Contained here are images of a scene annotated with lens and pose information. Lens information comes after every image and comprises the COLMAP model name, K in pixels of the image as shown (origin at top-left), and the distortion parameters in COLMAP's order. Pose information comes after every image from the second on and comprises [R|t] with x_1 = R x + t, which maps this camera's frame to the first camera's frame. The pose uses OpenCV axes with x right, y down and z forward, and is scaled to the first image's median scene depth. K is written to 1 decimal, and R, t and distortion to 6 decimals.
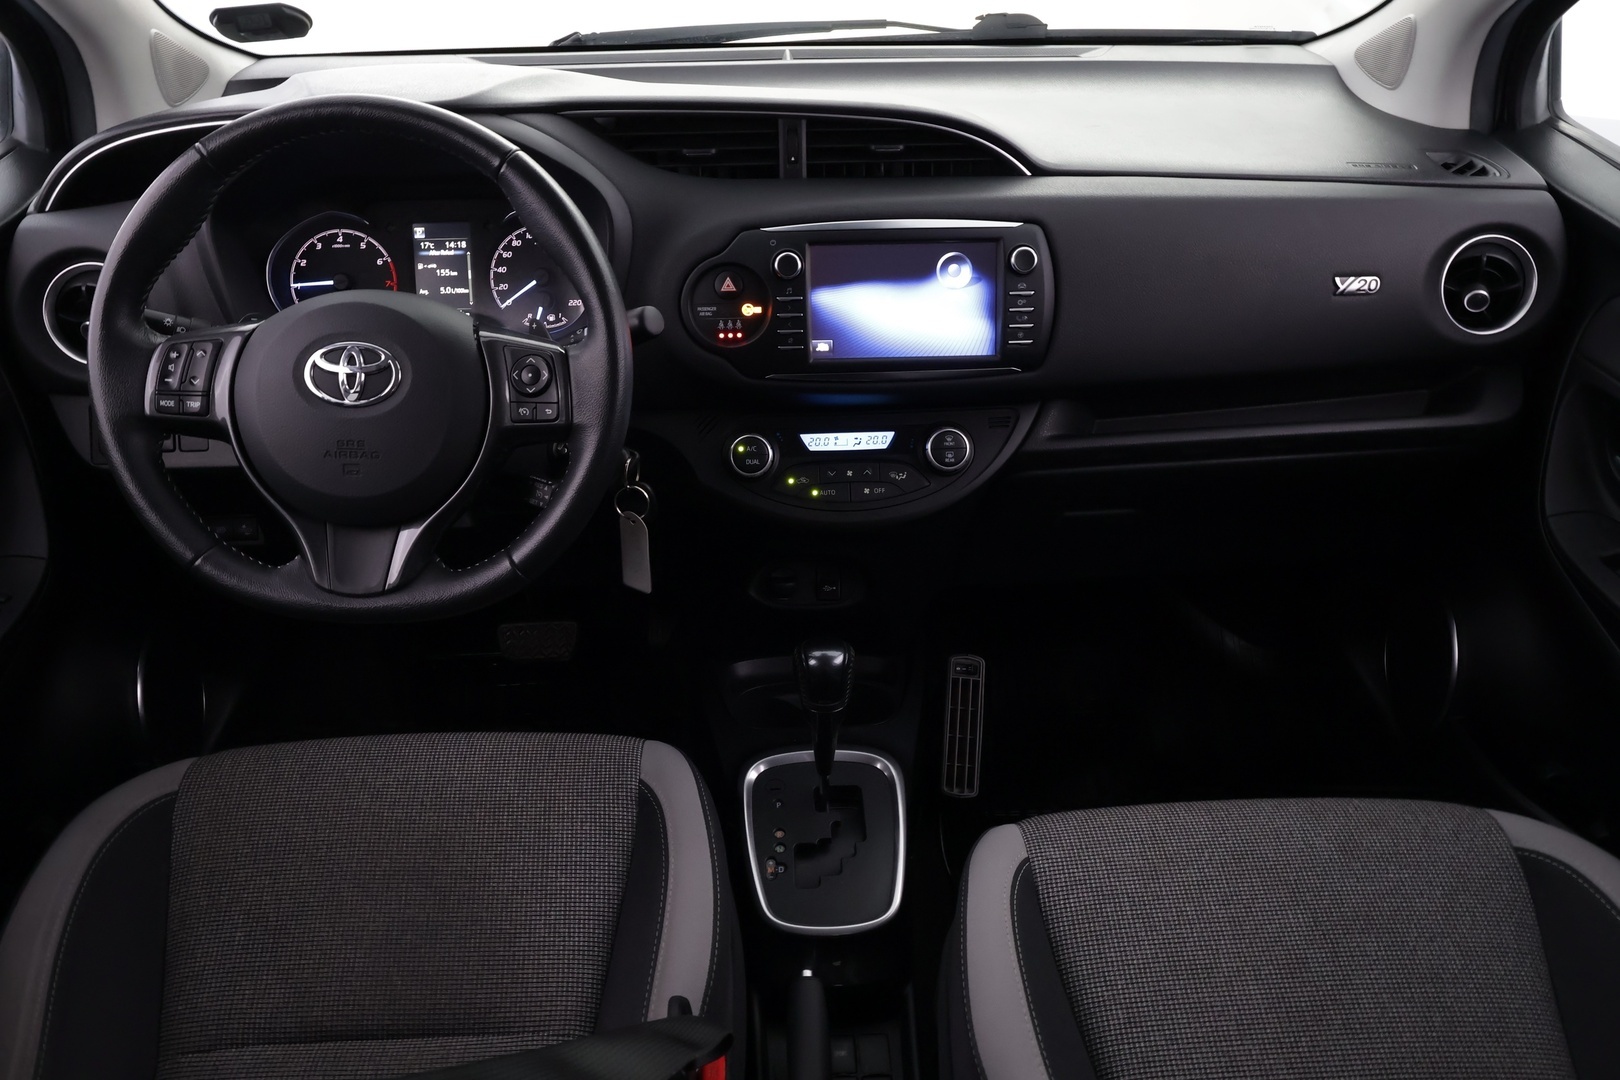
lens RADIAL K [[1277.5, 0, 798.6], [0, 1277.5, 541.2], [0, 0, 1]] dist [0.000484, 0.008272]
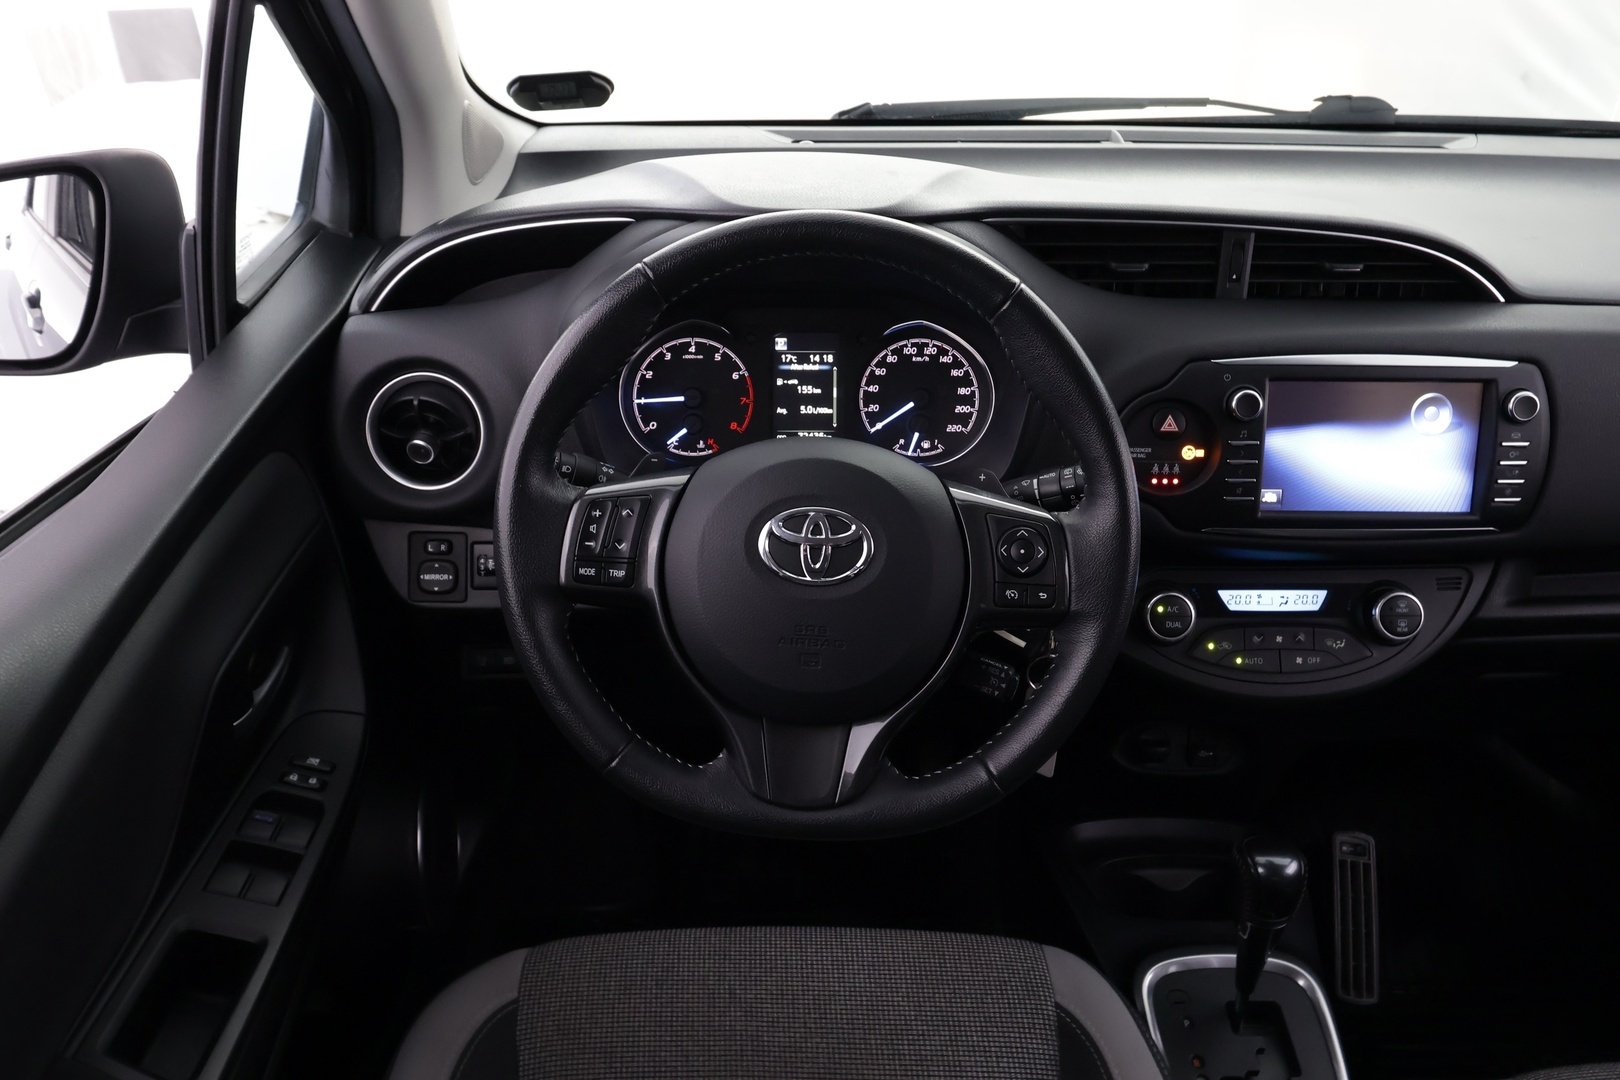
lens RADIAL K [[1277.5, 0, 802.4], [0, 1277.5, 543.3], [0, 0, 1]] dist [0.000484, 0.008272]
pose [[0.999429, 0.031258, -0.012853, -0.281818], [-0.031501, 0.999320, -0.019187, -0.094053], [0.012244, 0.019581, 0.999733, 0.137444]]
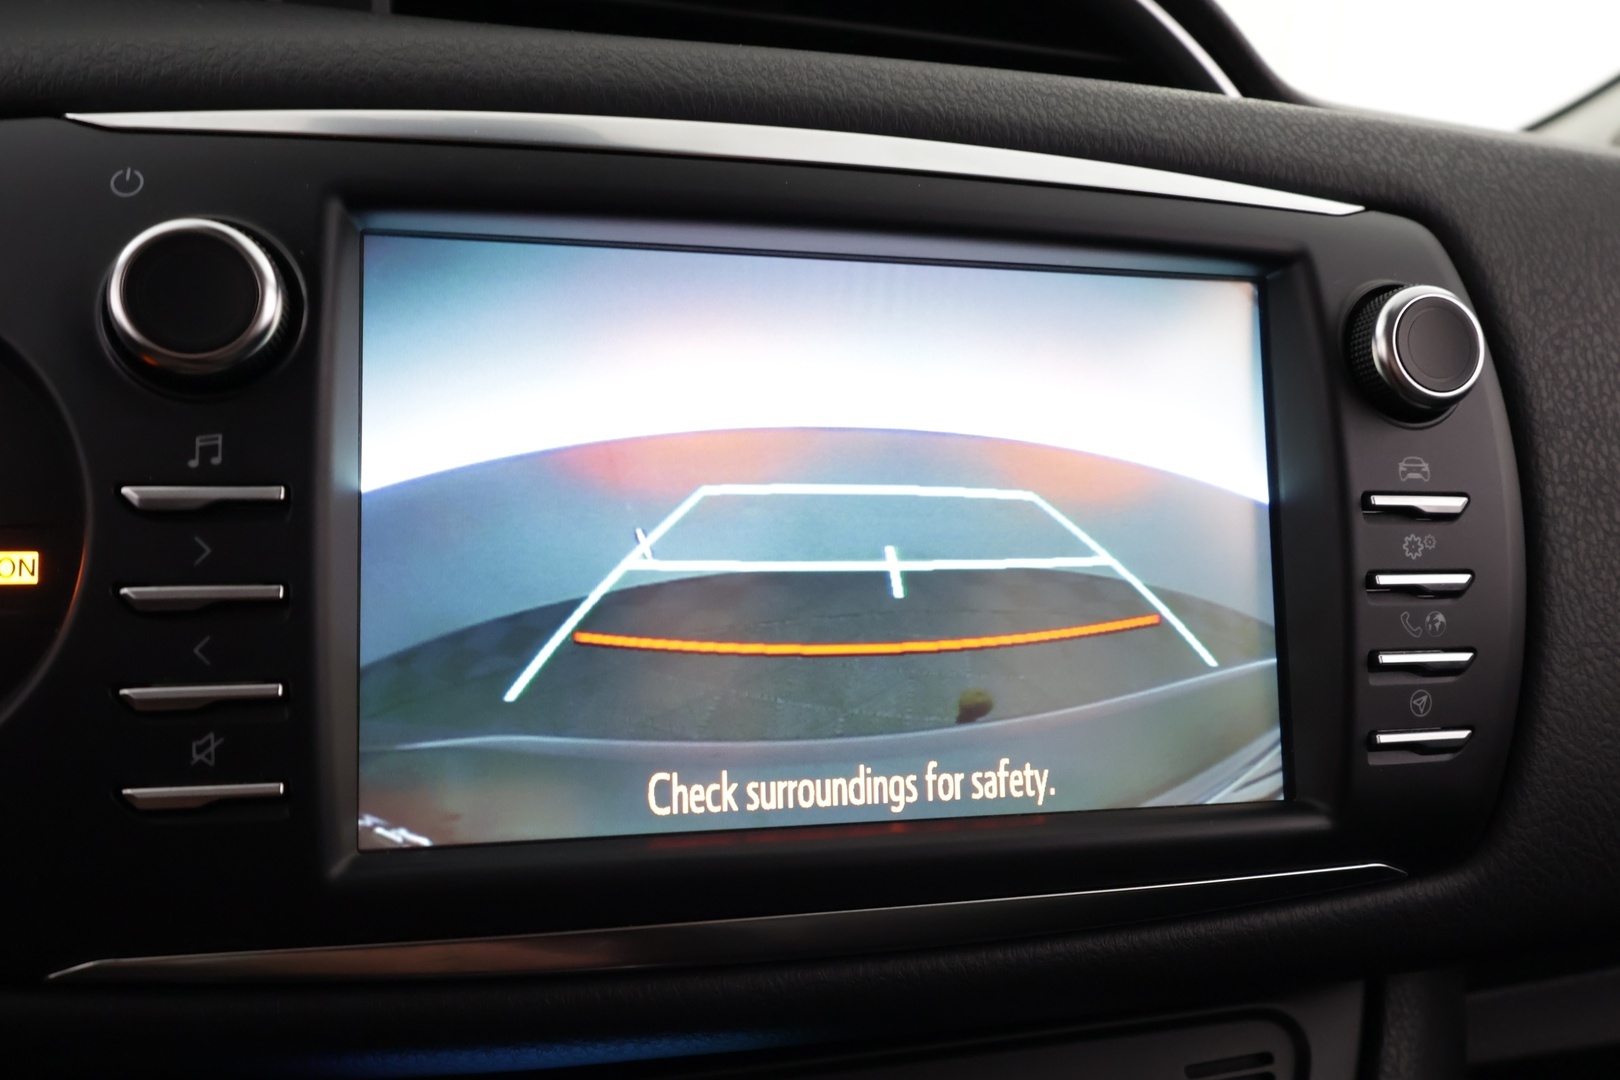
lens RADIAL K [[1277.5, 0, 814.7], [0, 1277.5, 539.2], [0, 0, 1]] dist [0.000484, 0.008272]
pose [[0.978570, 0.018478, 0.205083, 0.035171], [0.042209, 0.956816, -0.287613, -0.129680], [-0.201541, 0.290106, 0.935532, 0.807536]]
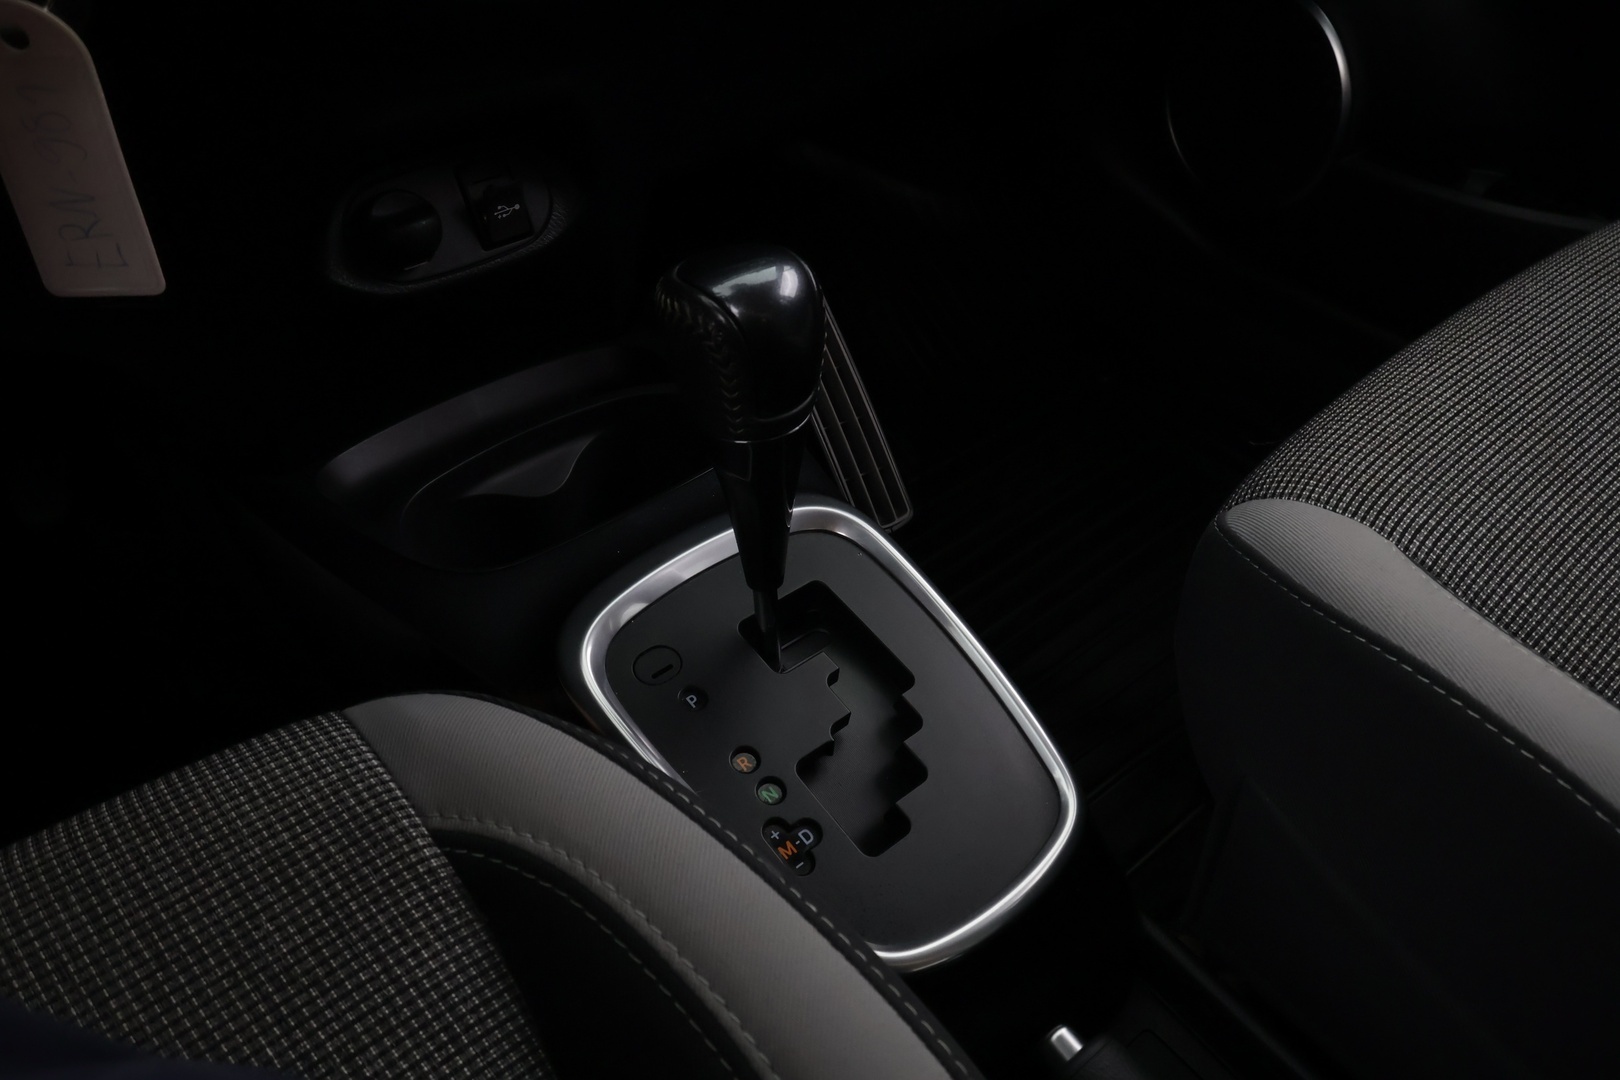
lens RADIAL K [[1277.5, 0, 806.4], [0, 1277.5, 540.2], [0, 0, 1]] dist [0.000484, 0.008272]
pose [[0.788579, -0.395724, 0.470687, -0.166086], [0.297339, 0.915376, 0.271434, 0.059502], [-0.538269, -0.074094, 0.839510, 0.658312]]
